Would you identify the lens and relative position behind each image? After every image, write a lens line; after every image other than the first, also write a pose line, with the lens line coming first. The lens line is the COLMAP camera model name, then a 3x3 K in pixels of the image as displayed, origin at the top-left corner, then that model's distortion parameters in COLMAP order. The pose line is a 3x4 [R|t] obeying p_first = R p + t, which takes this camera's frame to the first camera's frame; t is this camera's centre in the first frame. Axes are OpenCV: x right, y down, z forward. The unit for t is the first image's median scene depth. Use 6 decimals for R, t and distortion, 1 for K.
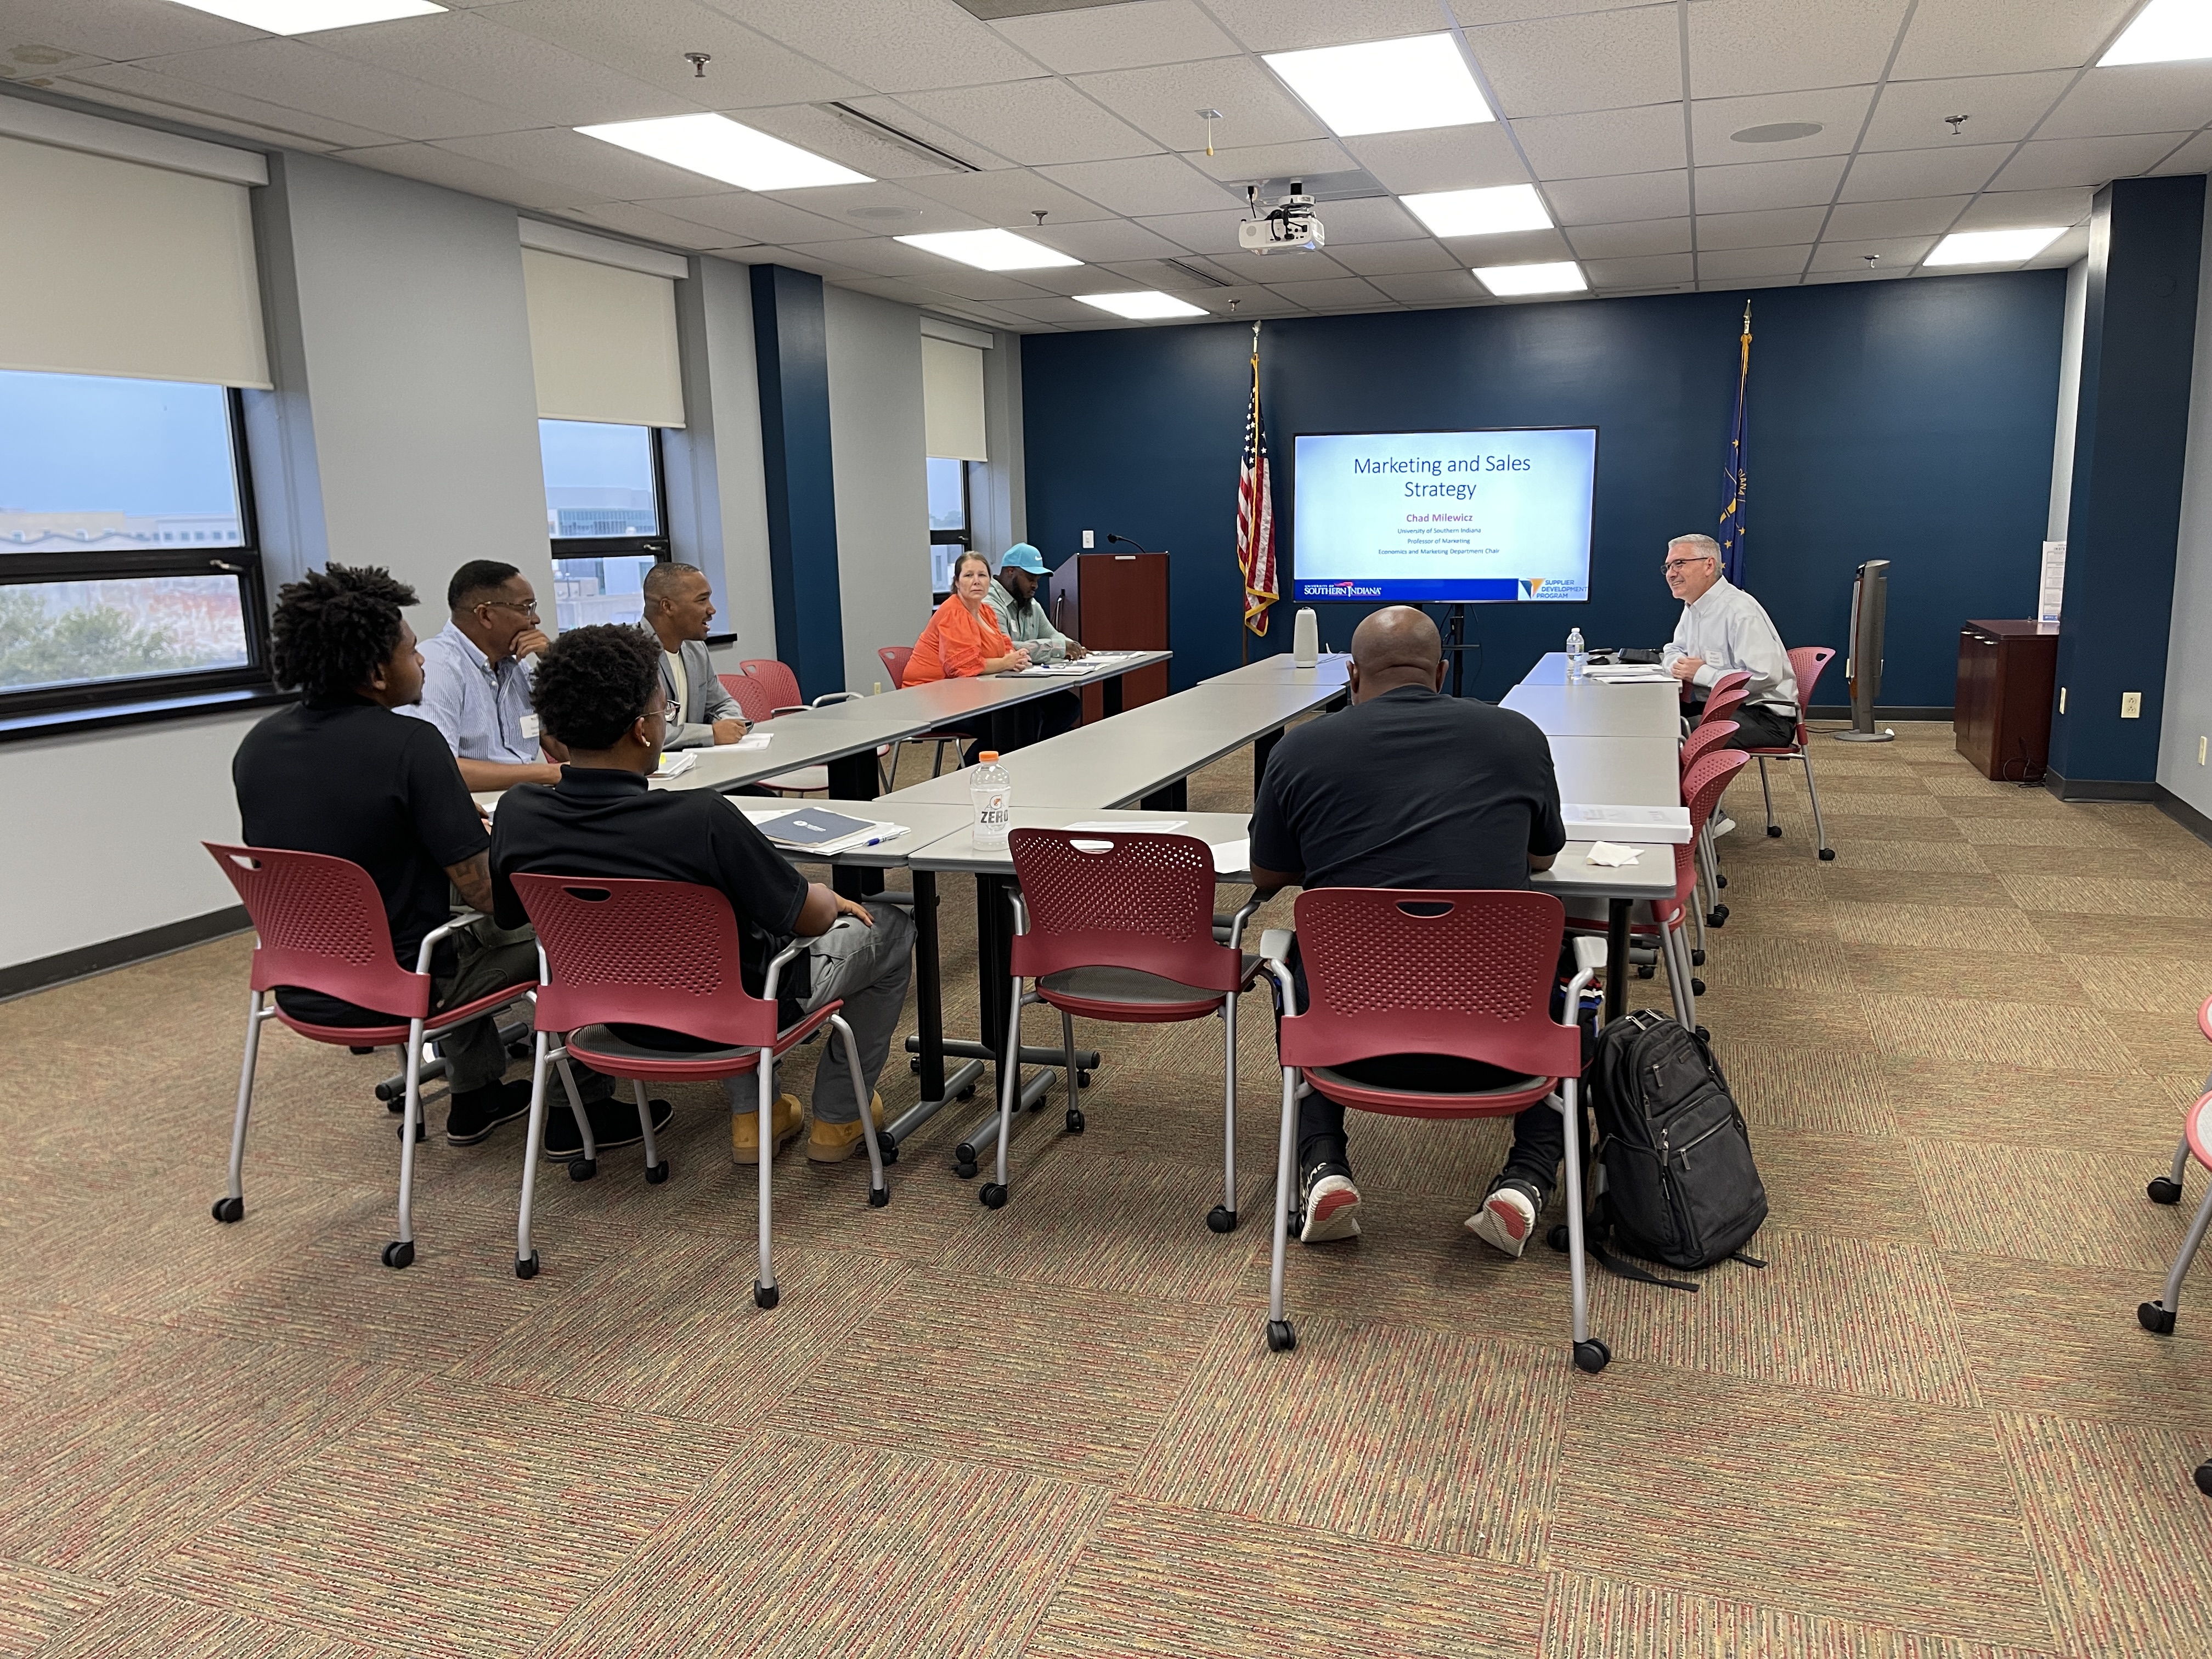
lens RADIAL K [[1676.2, 0, 1101.7], [0, 1676.2, 848.7], [0, 0, 1]] dist [0.007870, -0.033000]
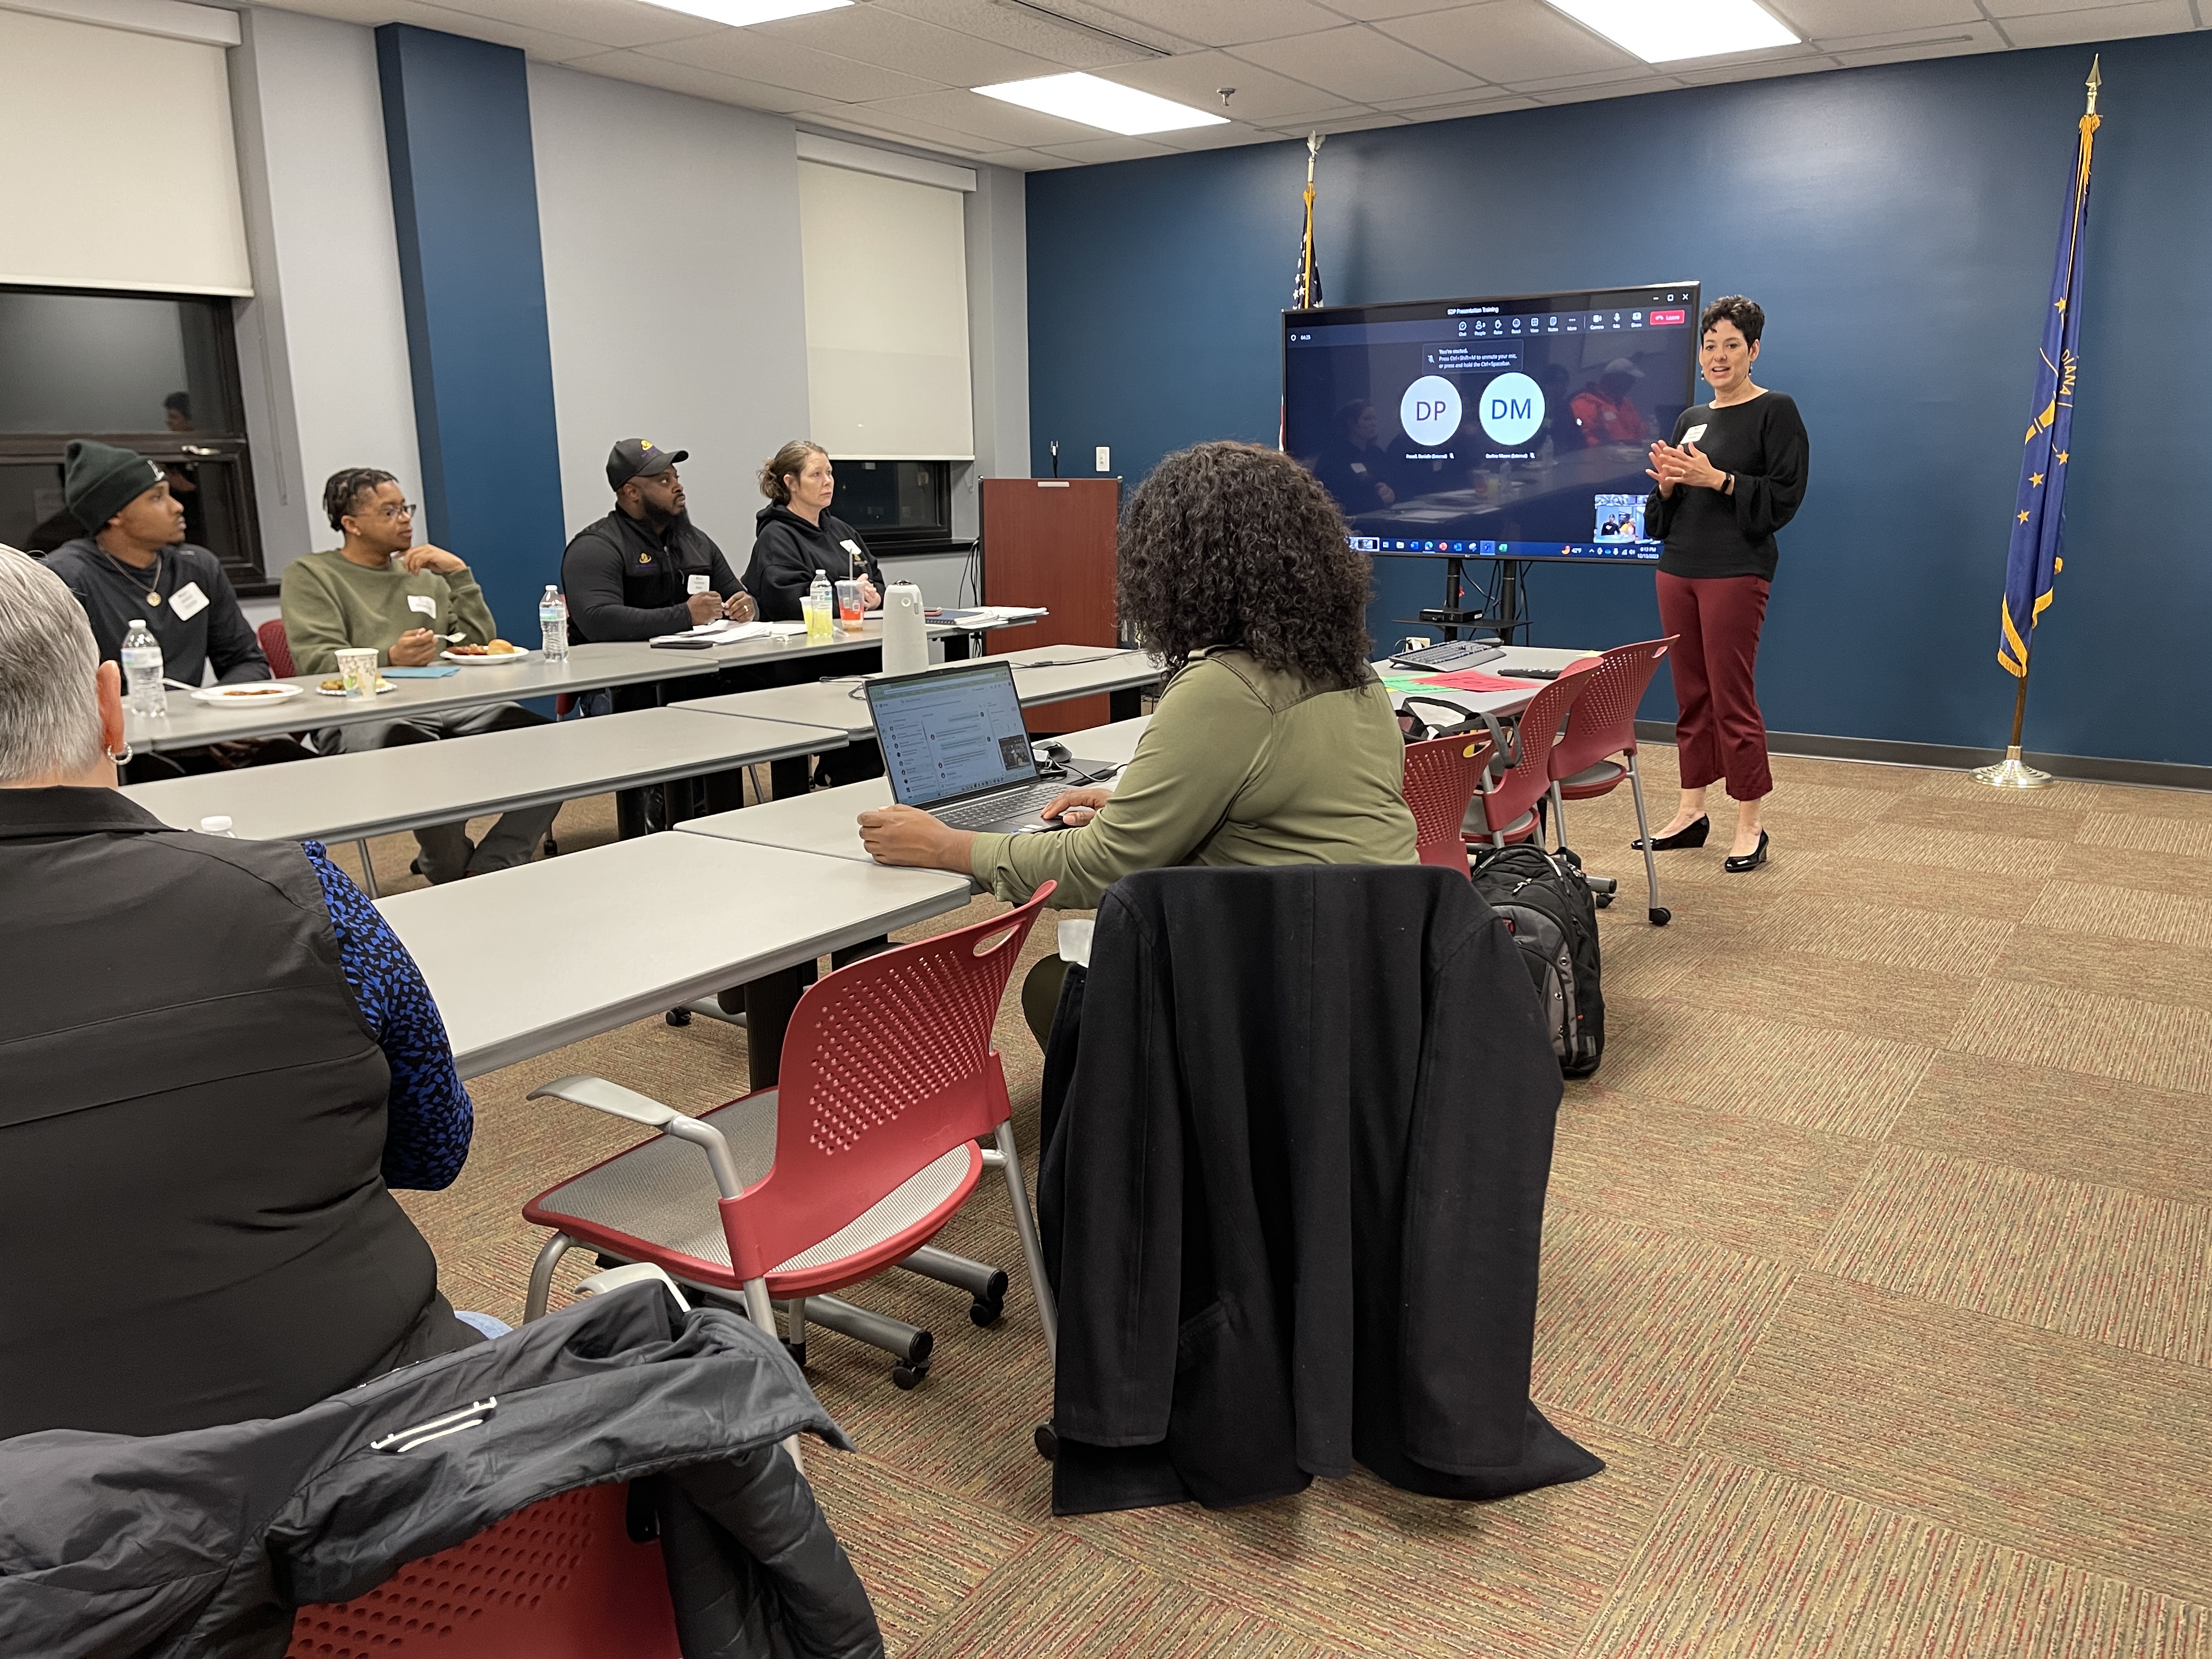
lens RADIAL K [[1676.2, 0, 1103.5], [0, 1676.2, 824.7], [0, 0, 1]] dist [0.007870, -0.033000]
pose [[0.969341, 0.066181, -0.236641, 0.187506], [-0.060314, 0.997668, 0.031956, -0.055723], [0.238204, -0.016704, 0.971072, 0.324880]]
